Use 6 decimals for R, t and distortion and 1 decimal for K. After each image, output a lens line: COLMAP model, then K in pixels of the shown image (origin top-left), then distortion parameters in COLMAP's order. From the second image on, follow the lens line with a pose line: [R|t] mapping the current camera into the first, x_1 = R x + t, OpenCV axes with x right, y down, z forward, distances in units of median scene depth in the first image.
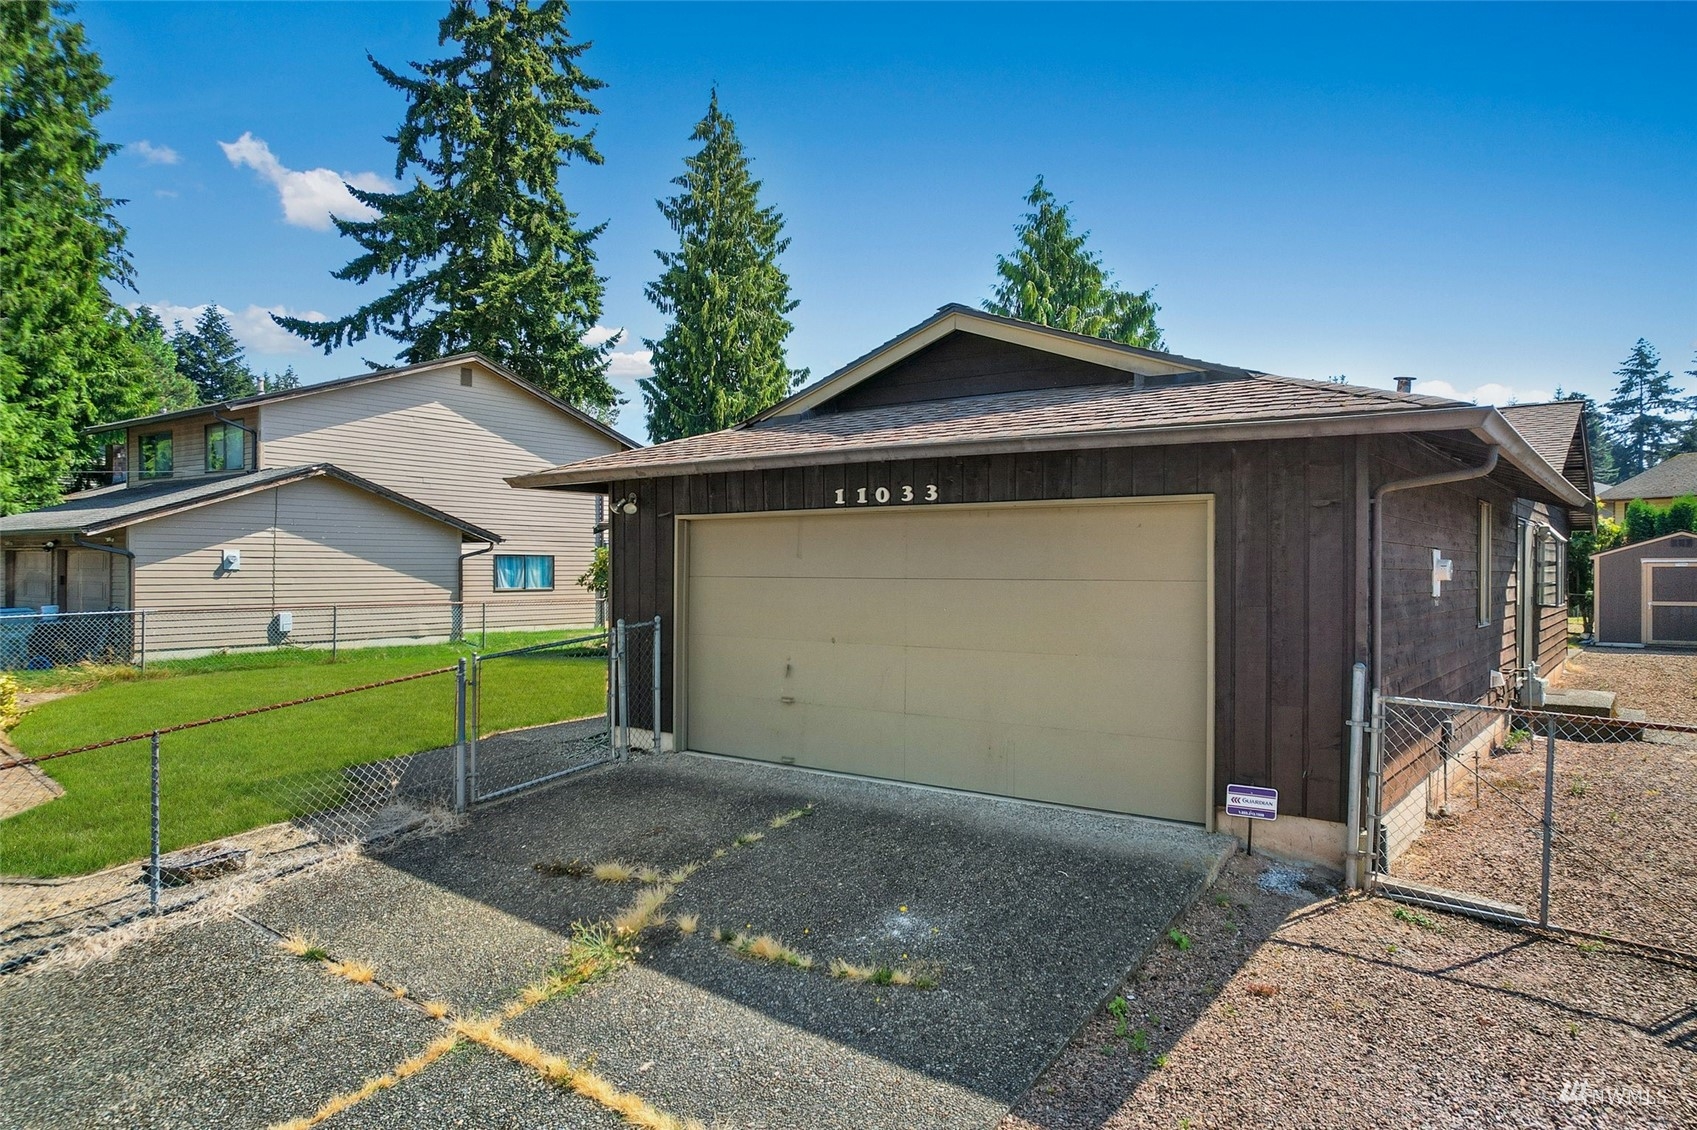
lens RADIAL K [[1091.0, 0, 850.8], [0, 1091.0, 574.5], [0, 0, 1]] dist [-0.050143, 0.068057]
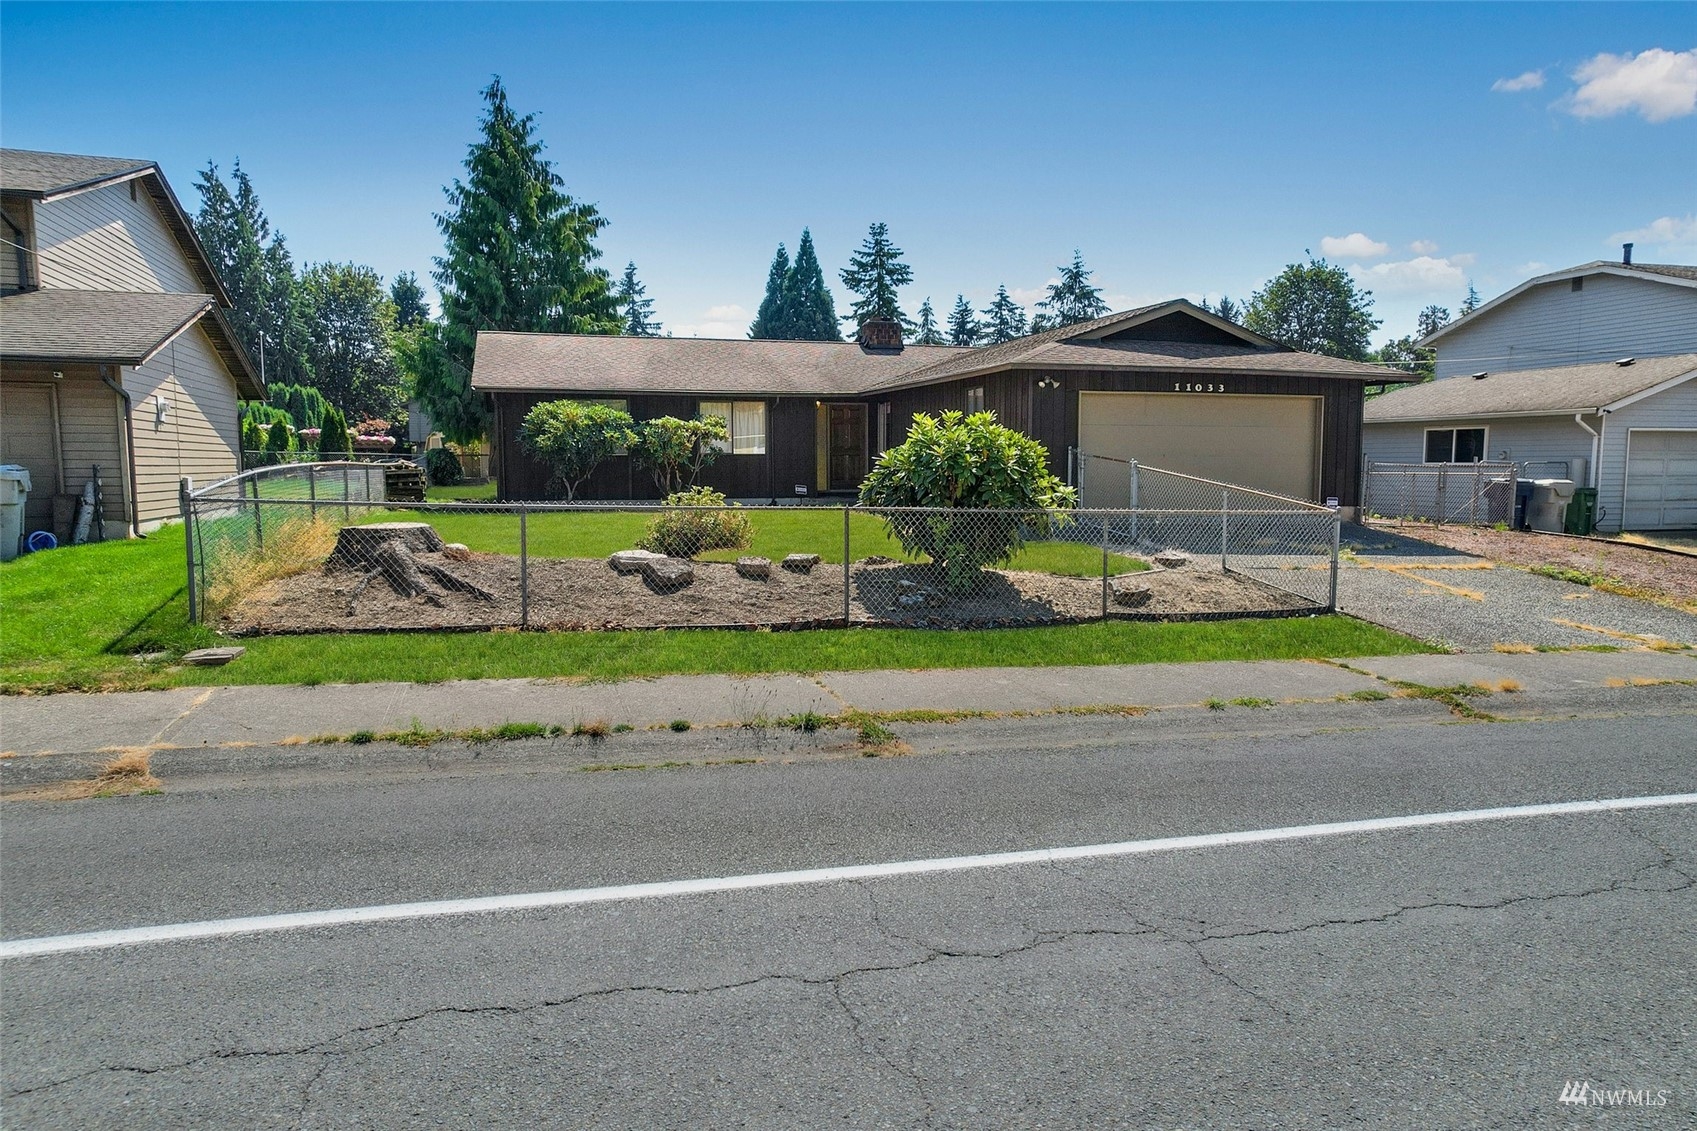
lens RADIAL K [[1101.3, 0, 848.5], [0, 1101.3, 565.5], [0, 0, 1]] dist [-0.012306, -0.000125]
pose [[0.583788, -0.080807, 0.807875, -0.641278], [0.009039, 0.995620, 0.093055, 0.020990], [-0.811856, -0.047022, 0.581962, 0.075000]]
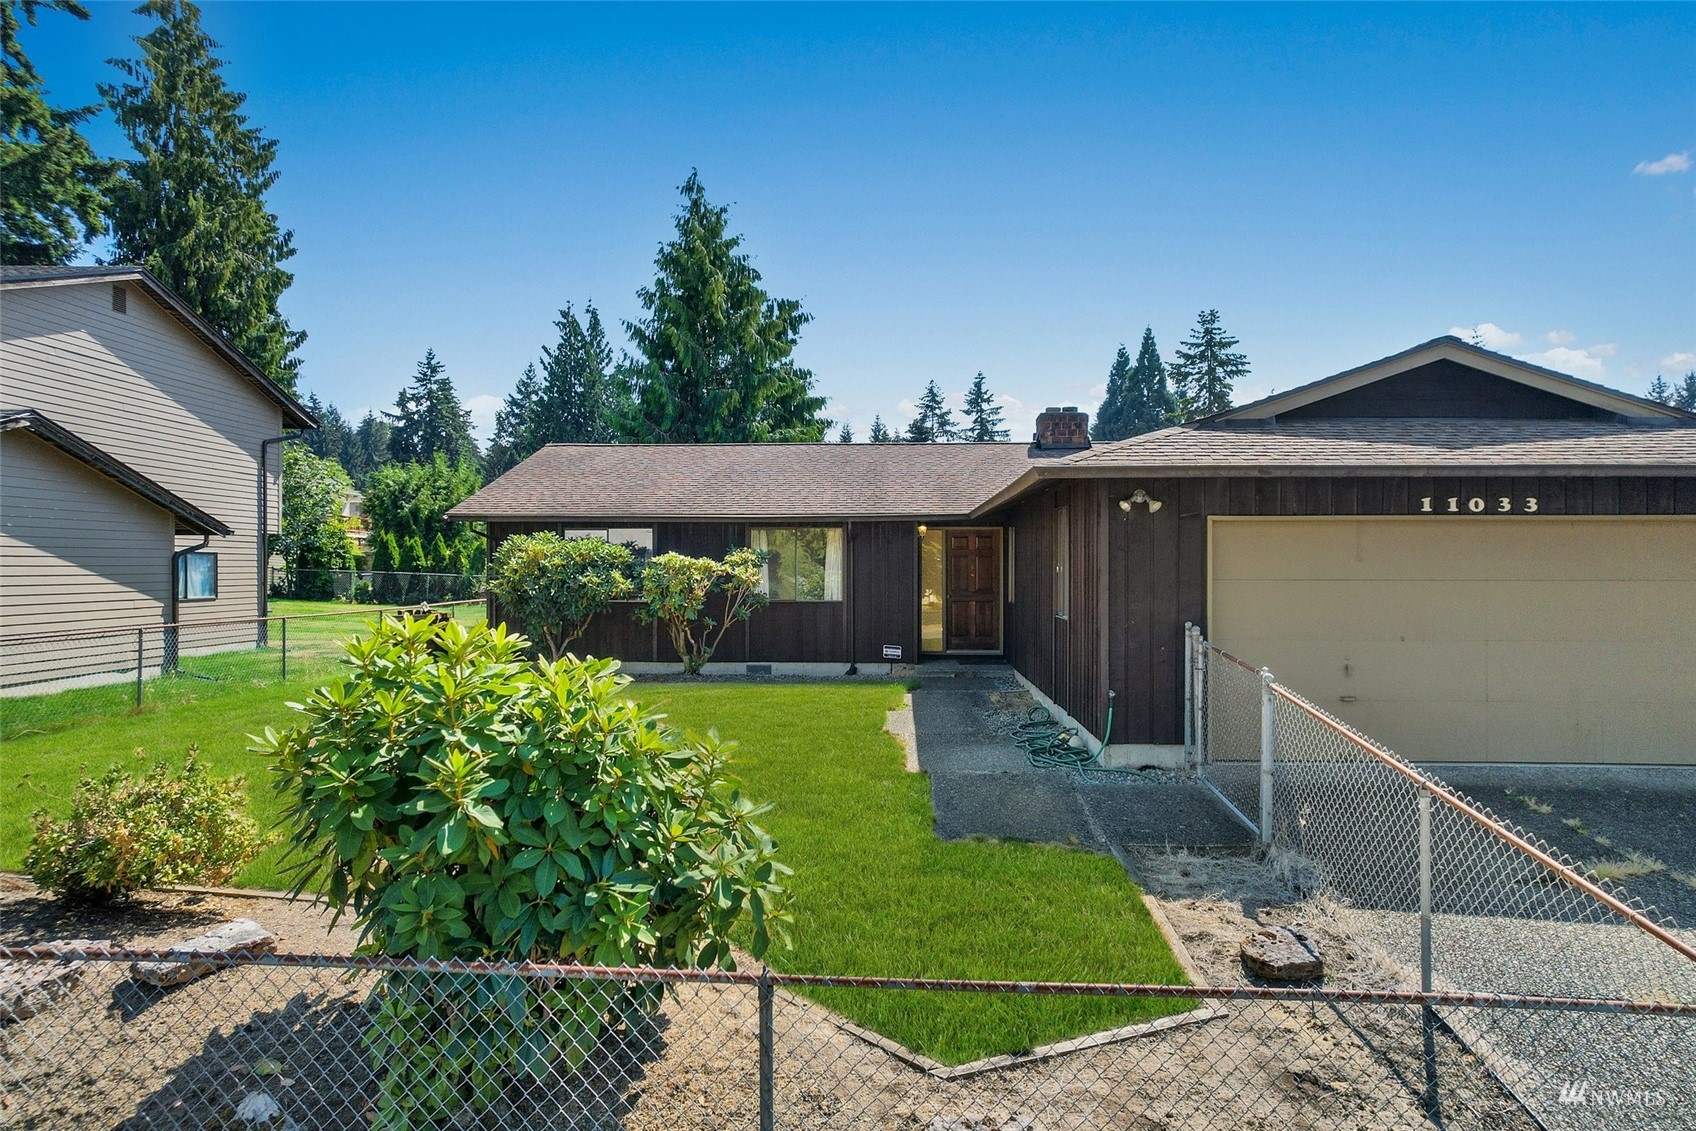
lens RADIAL K [[1090.3, 0, 850.3], [0, 1090.3, 575.0], [0, 0, 1]] dist [-0.050143, 0.068057]
pose [[0.820736, -0.008097, 0.571250, -0.325240], [0.006339, 0.999967, 0.005067, -0.003148], [-0.571272, -0.000537, 0.820761, 0.132741]]
